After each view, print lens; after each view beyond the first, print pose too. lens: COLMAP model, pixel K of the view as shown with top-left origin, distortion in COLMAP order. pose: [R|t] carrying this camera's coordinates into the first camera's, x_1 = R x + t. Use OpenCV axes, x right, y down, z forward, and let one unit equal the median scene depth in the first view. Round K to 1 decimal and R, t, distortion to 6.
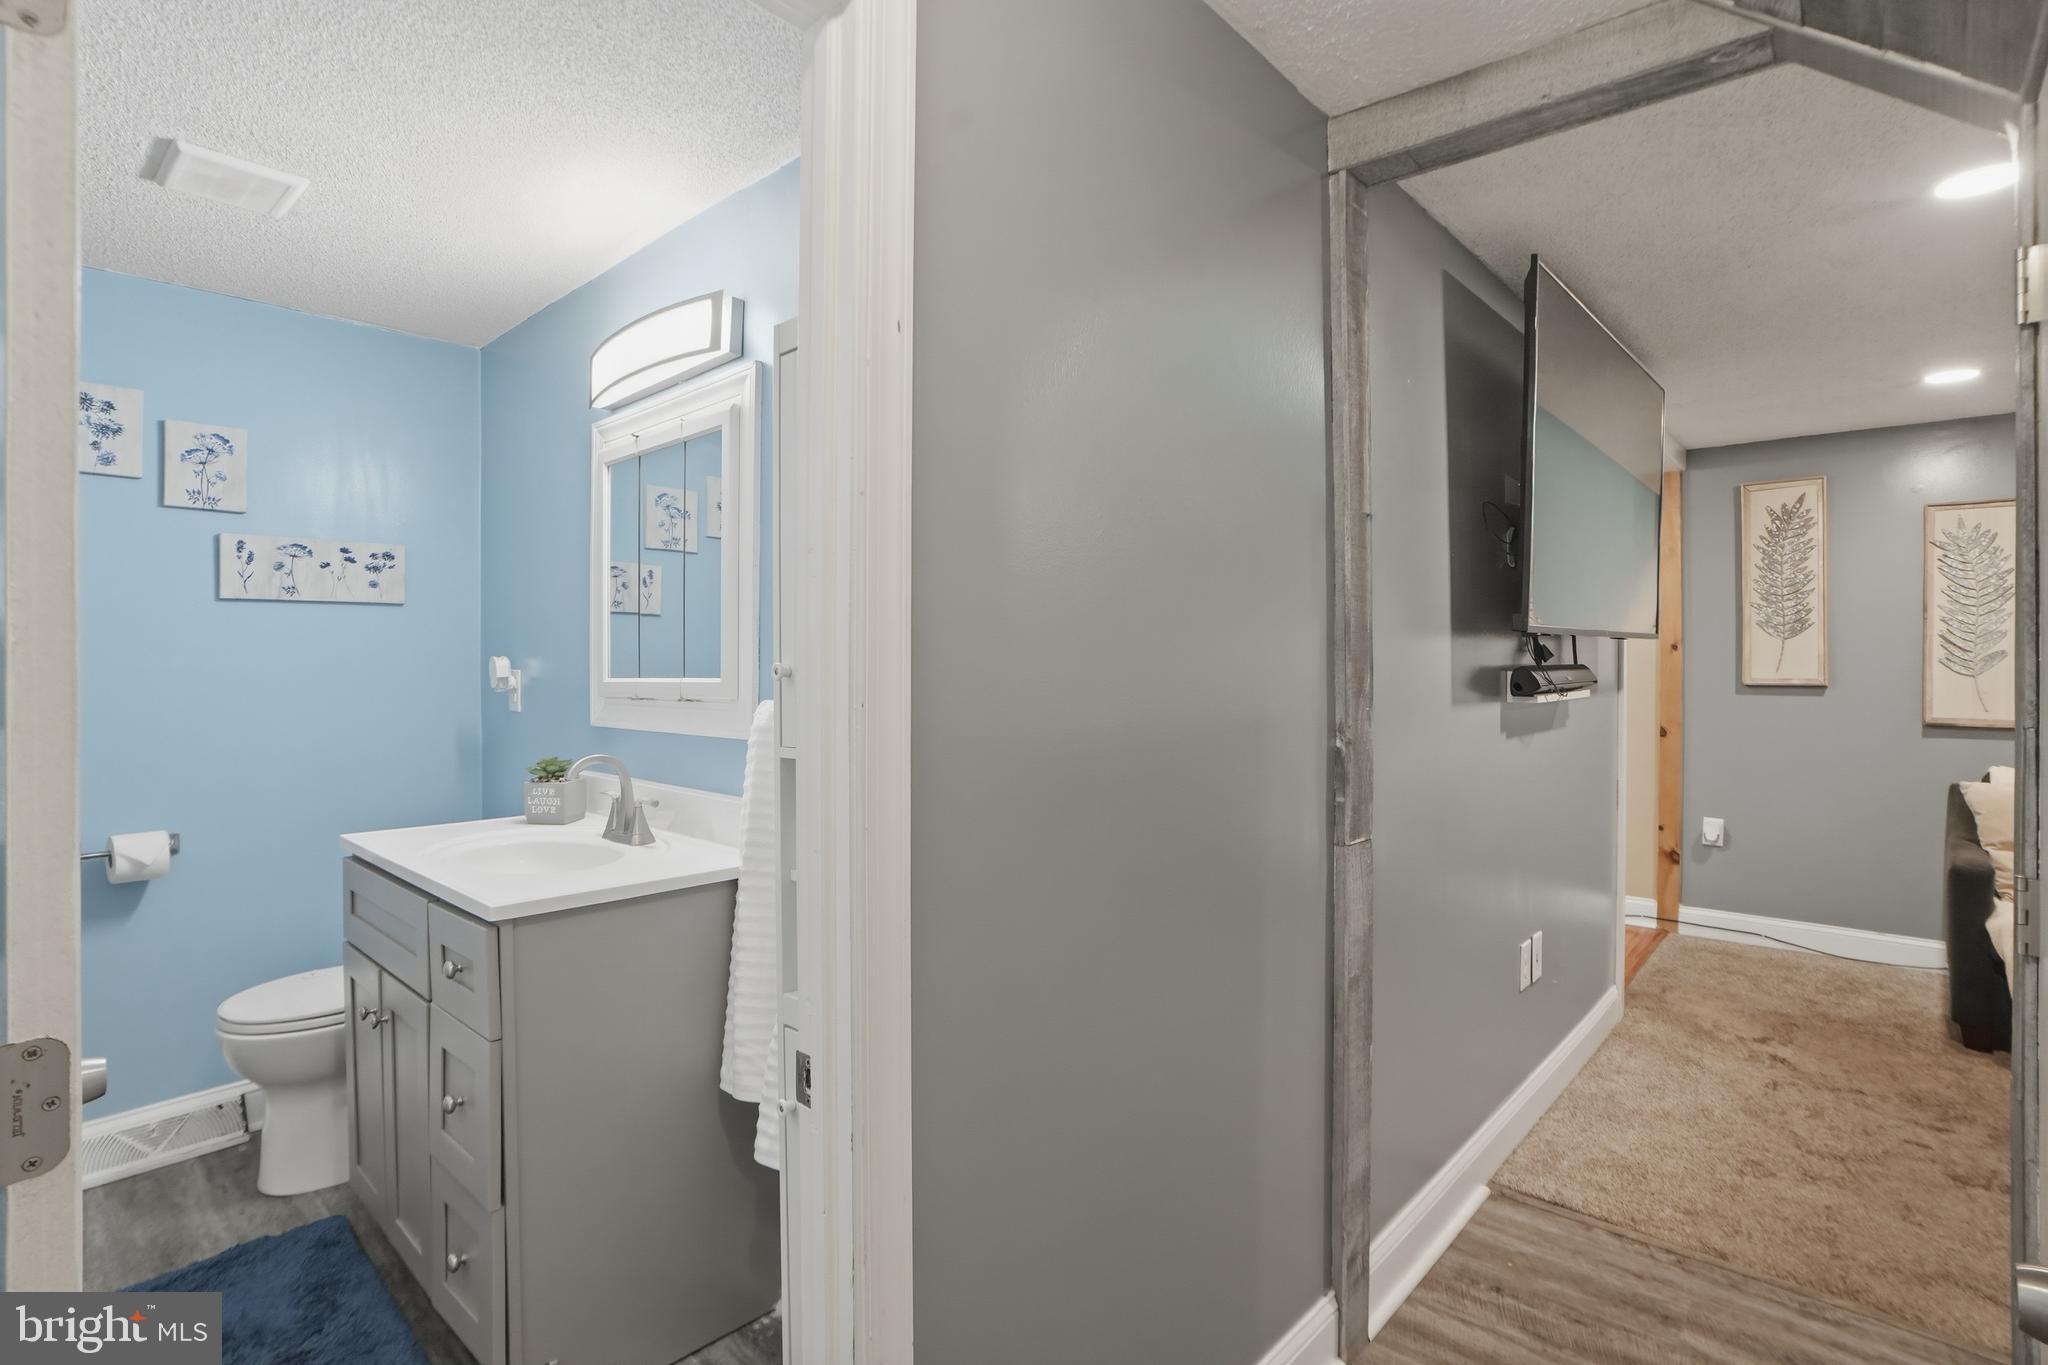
lens RADIAL K [[1002.9, 0, 1024.9], [0, 1002.9, 664.7], [0, 0, 1]] dist [-0.060861, 0.023411]
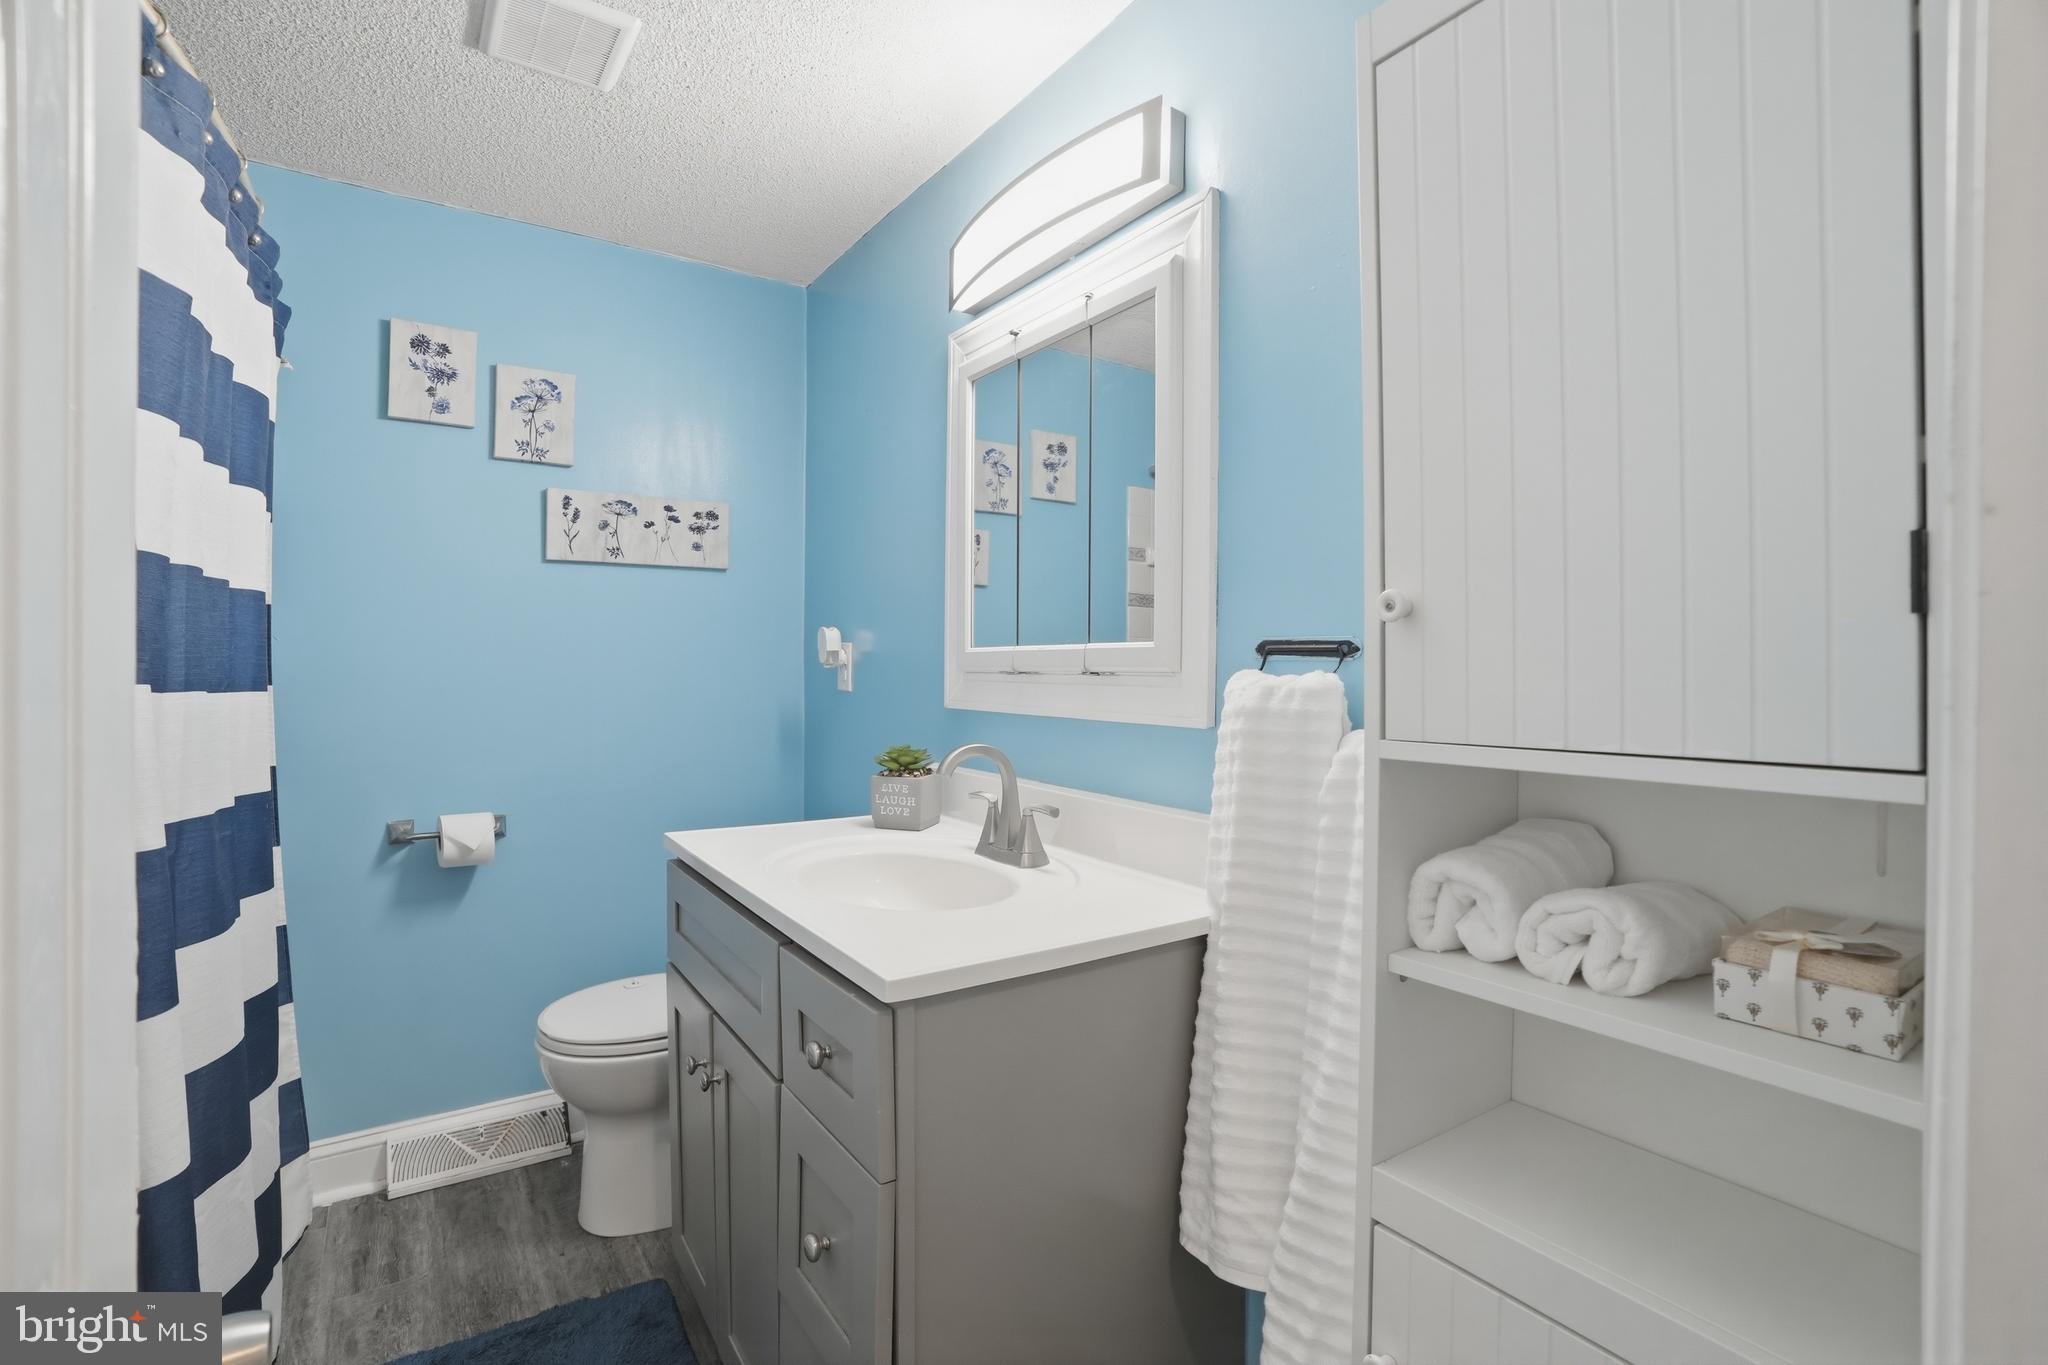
lens RADIAL K [[959.7, 0, 1027.6], [0, 959.7, 676.1], [0, 0, 1]] dist [-0.074221, 0.028484]
pose [[0.972072, 0.015254, -0.234187, -0.199134], [-0.012860, 0.999848, 0.011746, 0.027145], [0.234330, -0.008406, 0.972121, 0.270856]]
